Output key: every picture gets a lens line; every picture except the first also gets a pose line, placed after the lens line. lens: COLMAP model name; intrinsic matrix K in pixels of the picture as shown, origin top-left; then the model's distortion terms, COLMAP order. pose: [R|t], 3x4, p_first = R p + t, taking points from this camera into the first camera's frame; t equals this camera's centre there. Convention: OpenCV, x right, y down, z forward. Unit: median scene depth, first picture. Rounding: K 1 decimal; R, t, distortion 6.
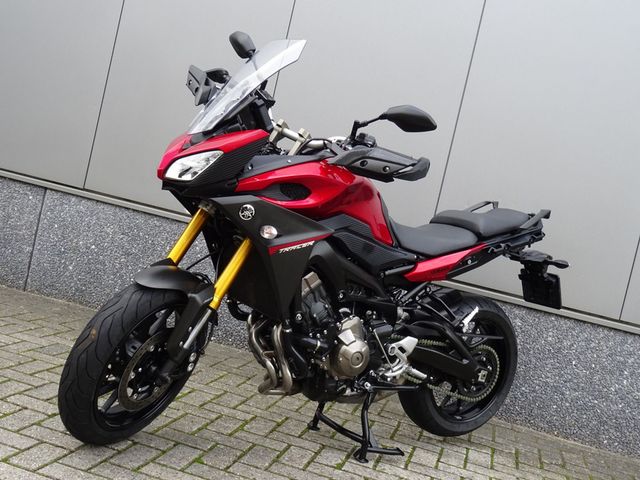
lens RADIAL K [[770.3, 0, 321.5], [0, 770.3, 242.2], [0, 0, 1]] dist [-0.012587, 0.000000]
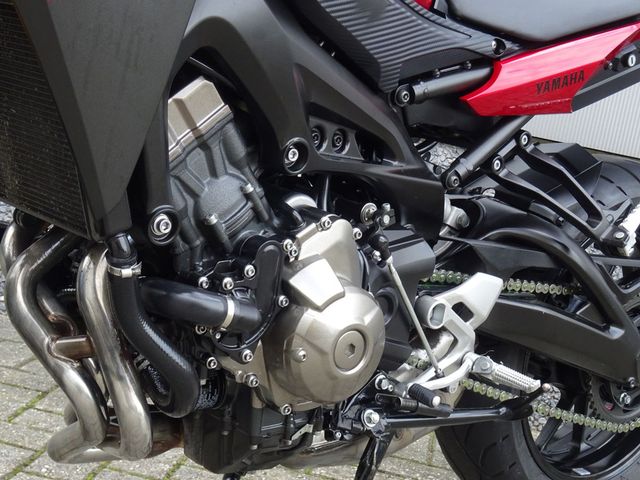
lens RADIAL K [[1274.4, 0, 318.5], [0, 1274.4, 240.4], [0, 0, 1]] dist [-0.015313, 0.000000]
pose [[0.995048, -0.039287, 0.091303, -0.012991], [0.030382, 0.994825, 0.096955, 0.051549], [-0.094640, -0.093701, 0.991092, 0.453699]]
